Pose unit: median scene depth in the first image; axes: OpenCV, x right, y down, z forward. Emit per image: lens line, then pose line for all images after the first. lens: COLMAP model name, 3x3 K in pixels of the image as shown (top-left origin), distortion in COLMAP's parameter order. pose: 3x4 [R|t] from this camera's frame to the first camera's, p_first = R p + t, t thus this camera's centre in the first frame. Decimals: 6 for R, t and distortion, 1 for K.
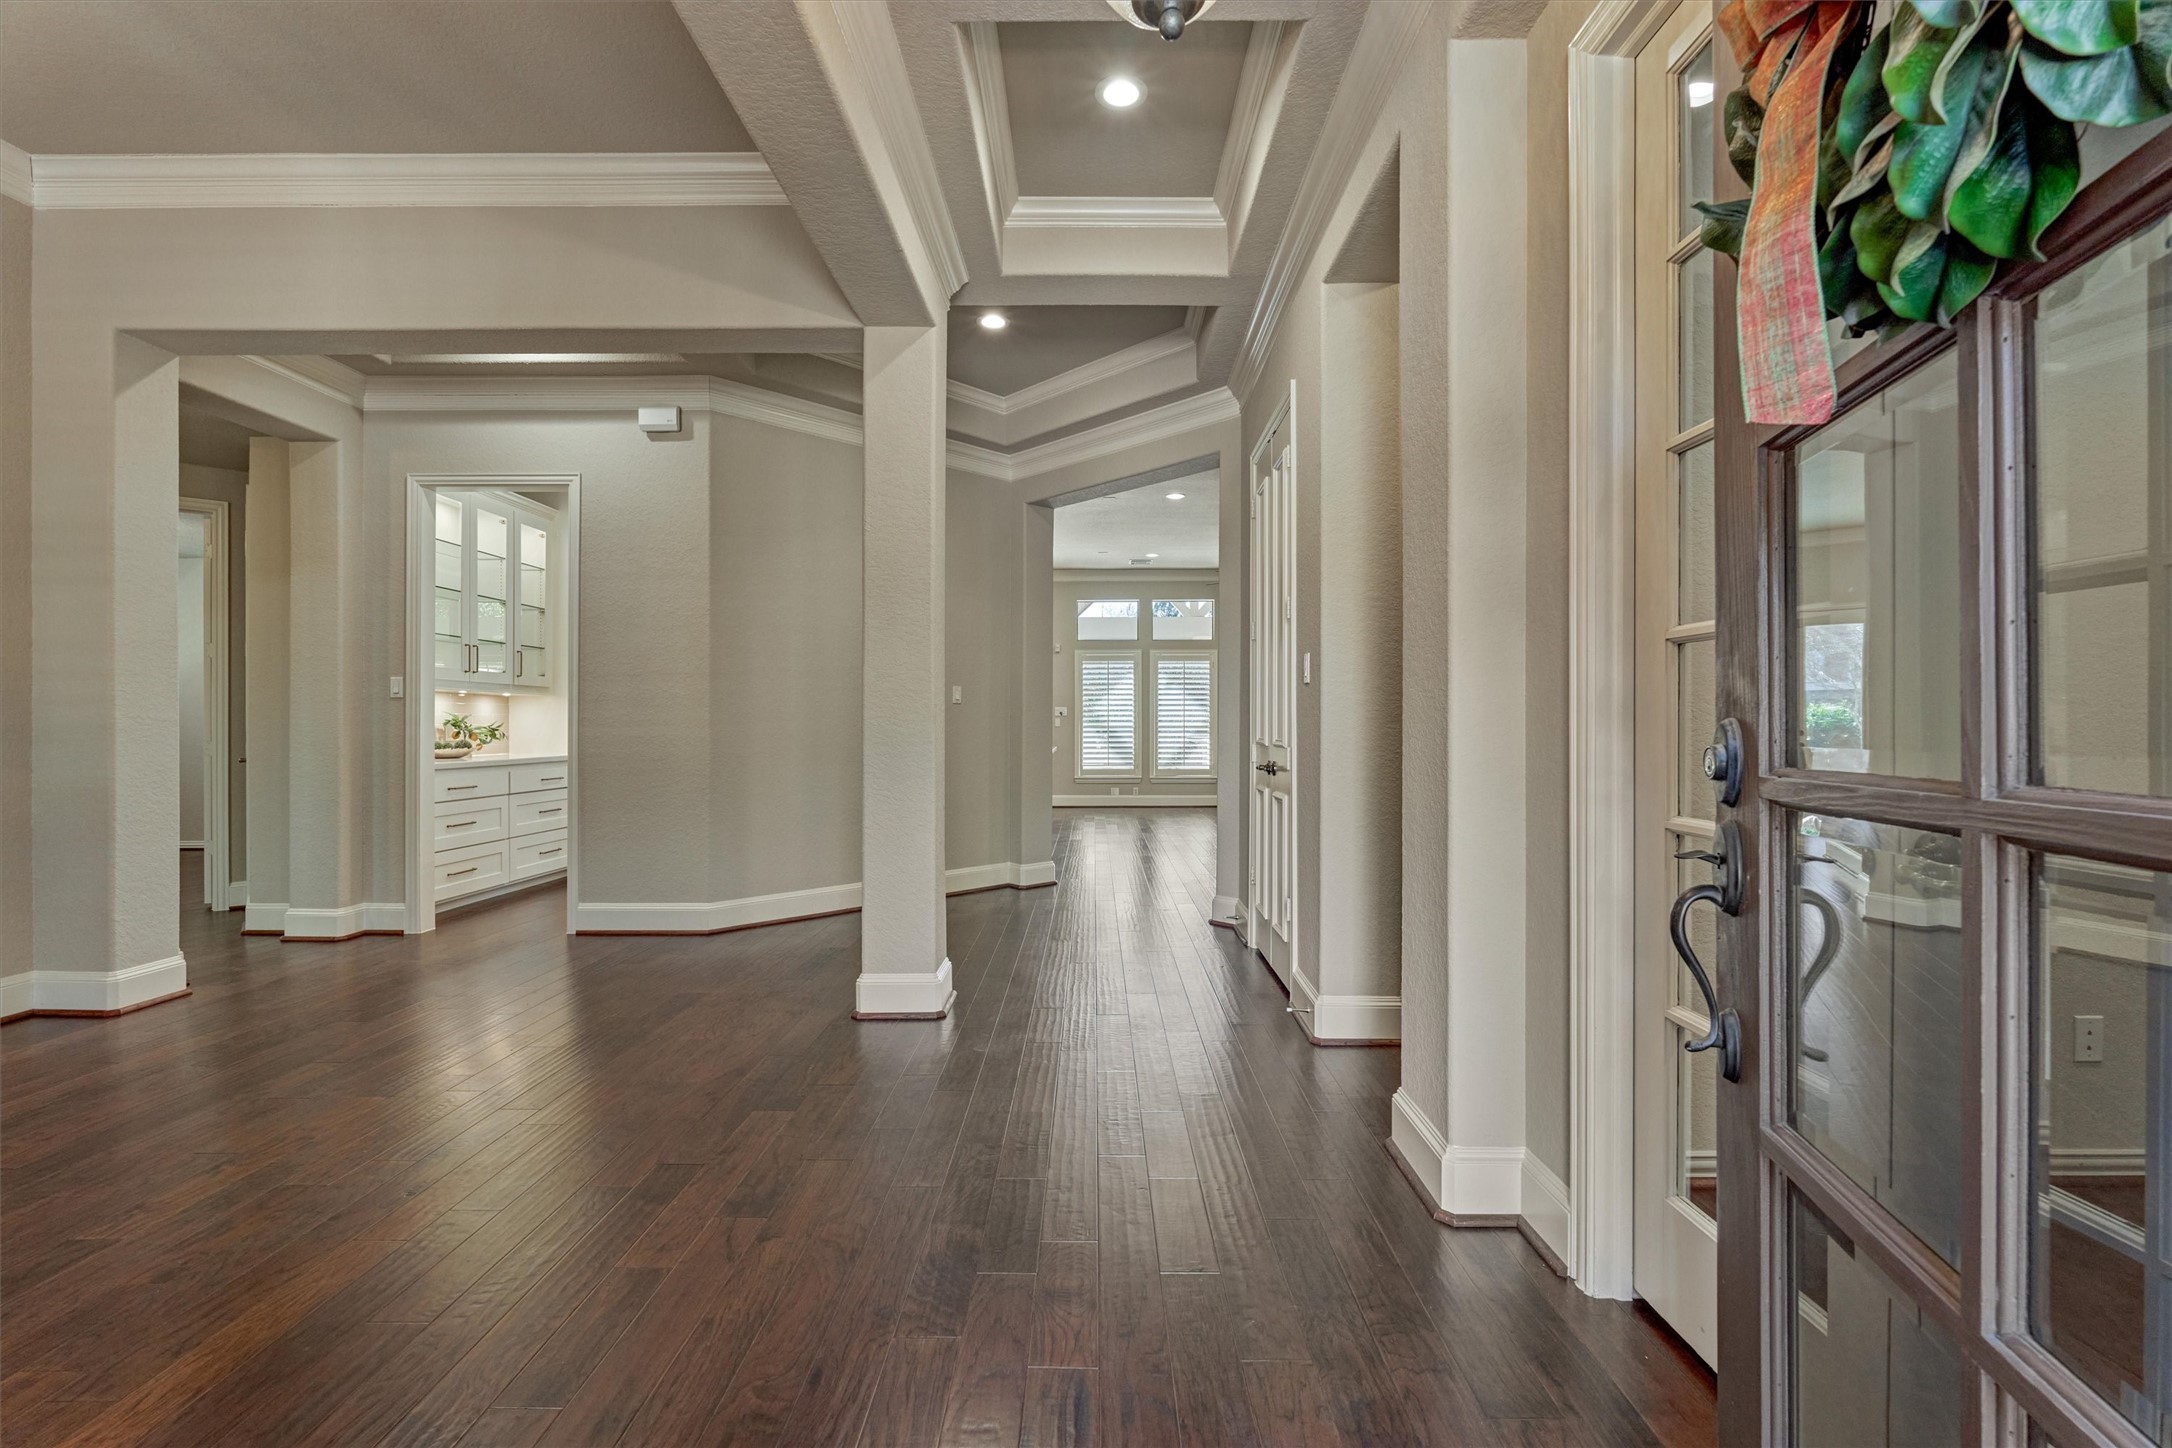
lens RADIAL K [[942.7, 0, 1086.0], [0, 942.7, 724.0], [0, 0, 1]] dist [-0.004119, -0.000122]
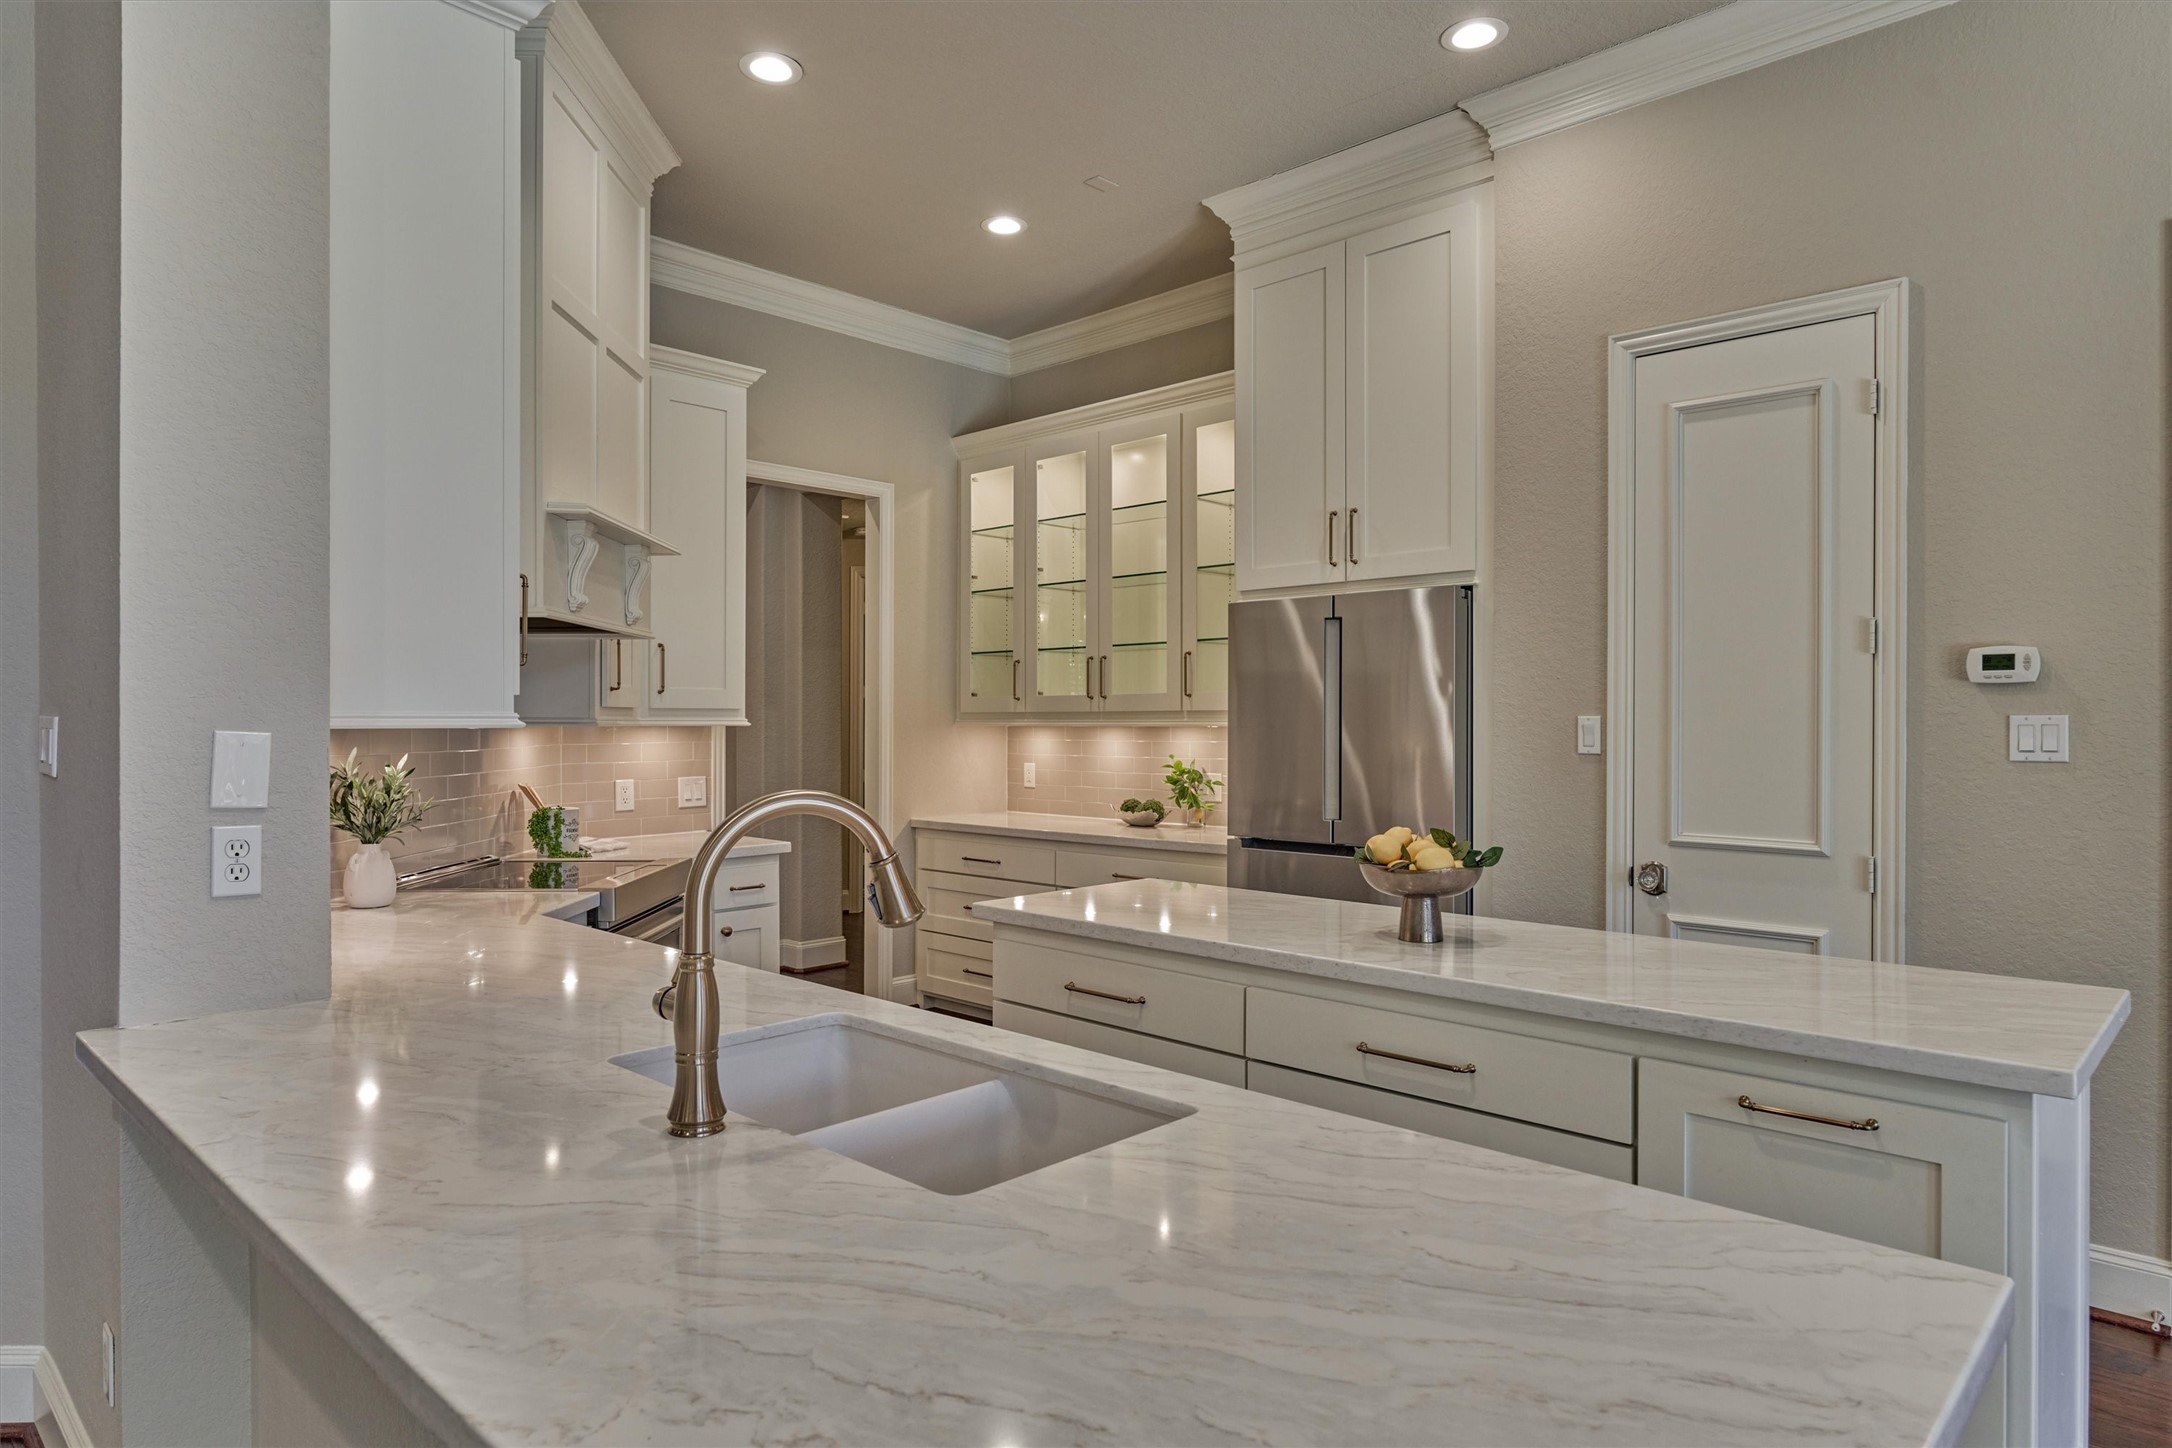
lens RADIAL K [[1271.3, 0, 1086.0], [0, 1271.3, 724.0], [0, 0, 1]] dist [-0.009233, -0.000282]
pose [[-0.687618, 0.000588, -0.726073, 0.008563], [-0.000624, 0.999999, 0.001401, -0.044764], [0.726073, 0.001416, -0.687616, 1.984197]]
